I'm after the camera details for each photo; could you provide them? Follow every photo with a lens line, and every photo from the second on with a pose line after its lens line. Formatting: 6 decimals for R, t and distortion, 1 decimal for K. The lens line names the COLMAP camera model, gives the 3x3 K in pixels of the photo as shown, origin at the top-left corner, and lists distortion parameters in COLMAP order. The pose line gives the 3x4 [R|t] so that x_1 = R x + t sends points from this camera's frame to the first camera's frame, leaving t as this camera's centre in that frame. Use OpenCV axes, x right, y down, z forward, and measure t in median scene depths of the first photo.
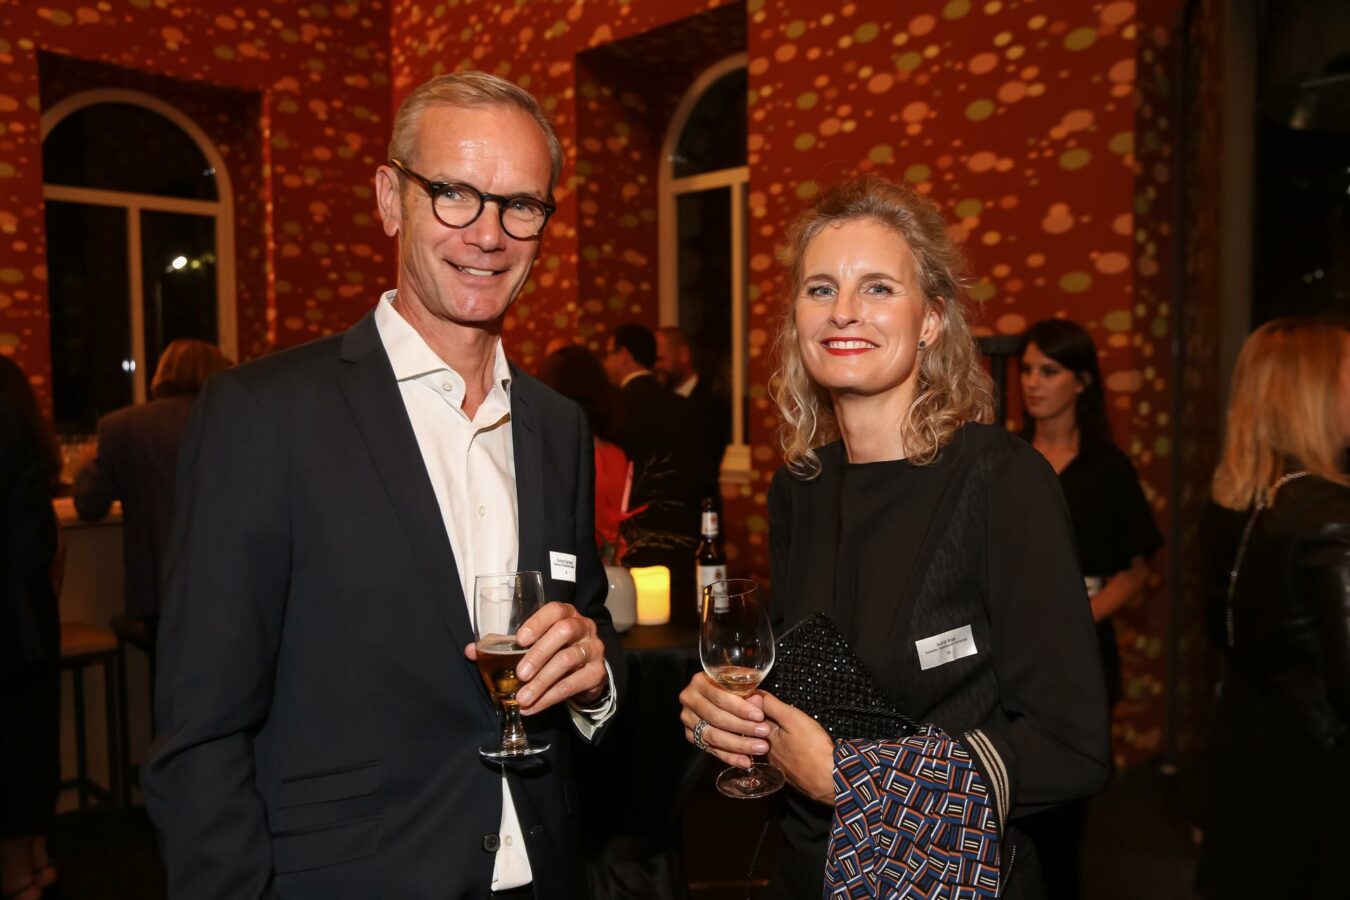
lens RADIAL K [[1278.5, 0, 675.4], [0, 1278.5, 450.8], [0, 0, 1]] dist [-0.003254, 0.000000]
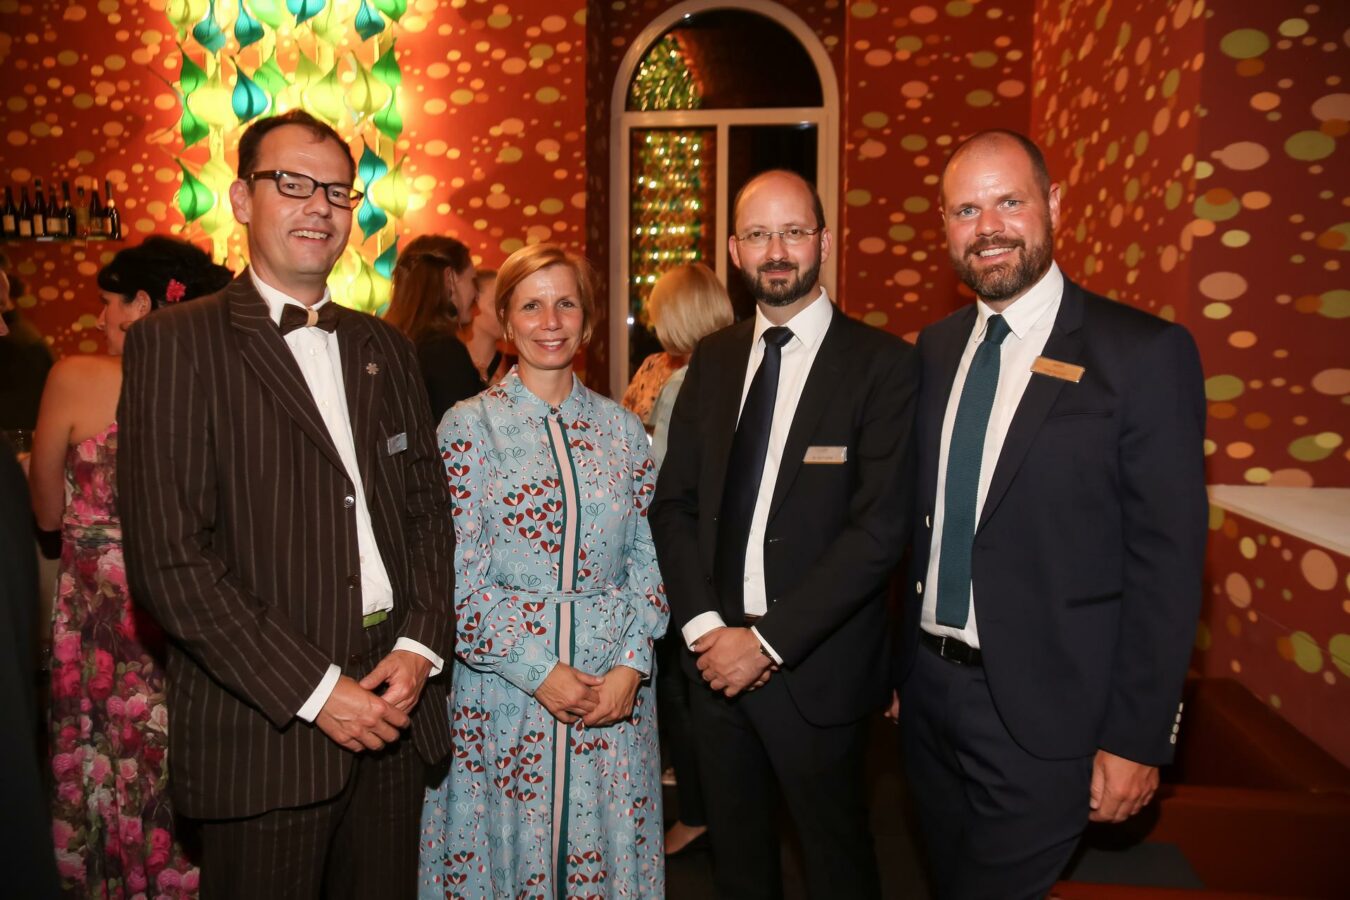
lens RADIAL K [[920.6, 0, 661.1], [0, 920.6, 387.3], [0, 0, 1]] dist [-0.021013, 0.005678]
pose [[0.610856, 0.059041, -0.789537, 0.065755], [-0.052998, 0.998028, 0.033628, -0.026193], [0.789966, 0.021302, 0.612780, 0.563139]]
